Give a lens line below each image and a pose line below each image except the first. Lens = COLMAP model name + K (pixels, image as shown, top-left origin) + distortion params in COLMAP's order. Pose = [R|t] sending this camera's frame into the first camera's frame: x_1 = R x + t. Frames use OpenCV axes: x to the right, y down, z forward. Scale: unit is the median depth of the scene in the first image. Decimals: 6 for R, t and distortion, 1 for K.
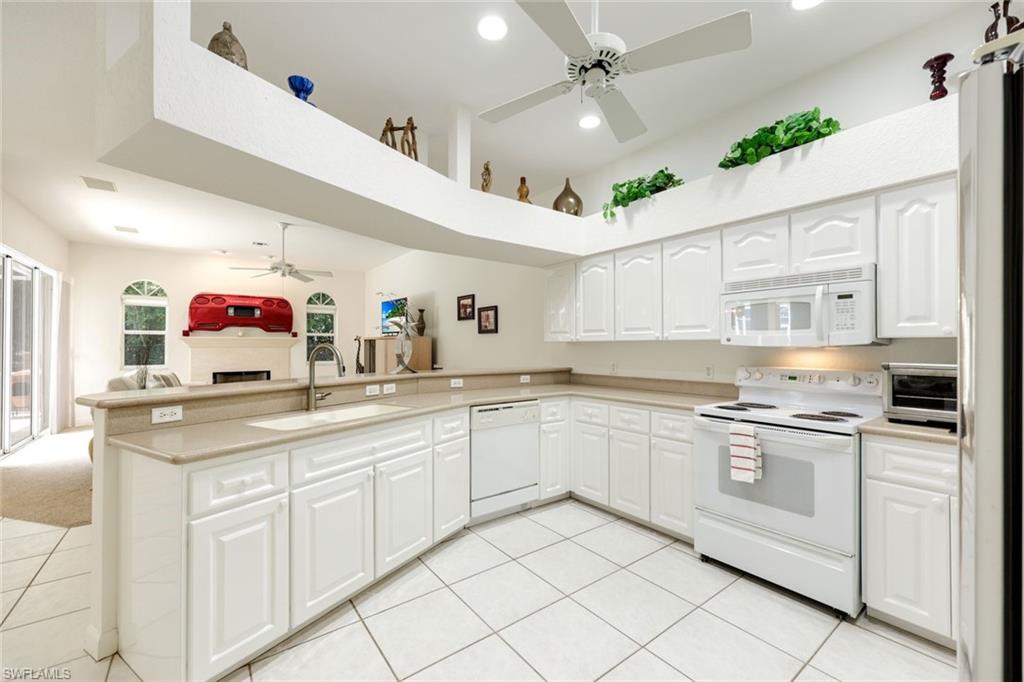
lens RADIAL K [[411.1, 0, 511.0], [0, 411.1, 340.3], [0, 0, 1]] dist [0.004128, -0.000002]
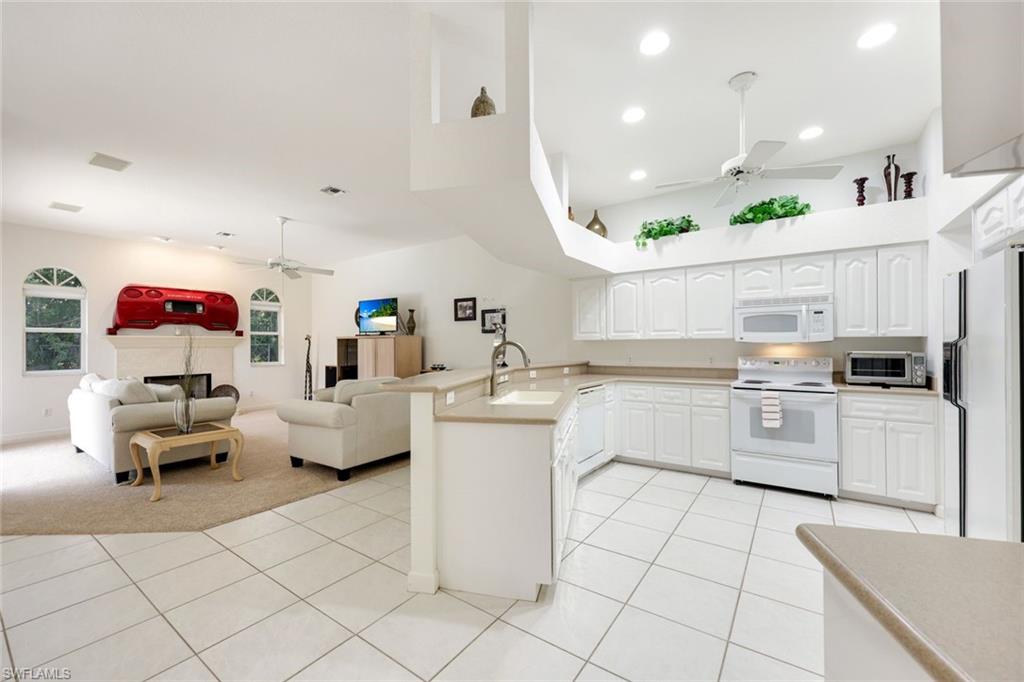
lens RADIAL K [[411.1, 0, 510.9], [0, 411.1, 340.9], [0, 0, 1]] dist [0.004128, -0.000002]
pose [[0.951421, -0.002829, 0.307879, -0.589708], [0.001533, 0.999989, 0.004453, -0.000206], [-0.307889, -0.003765, 0.951415, -0.136175]]
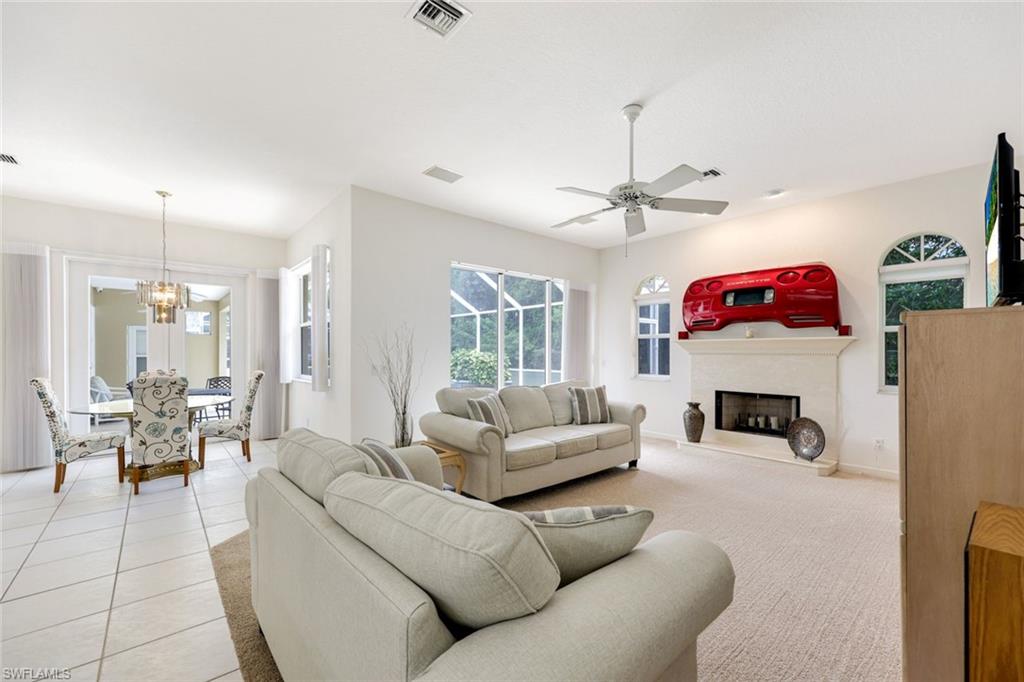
lens RADIAL K [[411.1, 0, 514.5], [0, 411.1, 348.7], [0, 0, 1]] dist [0.004128, -0.000002]
pose [[0.061521, -0.007248, -0.998079, -0.116012], [0.009056, 0.999937, -0.006704, 0.021328], [0.998065, -0.008626, 0.061583, 1.415590]]
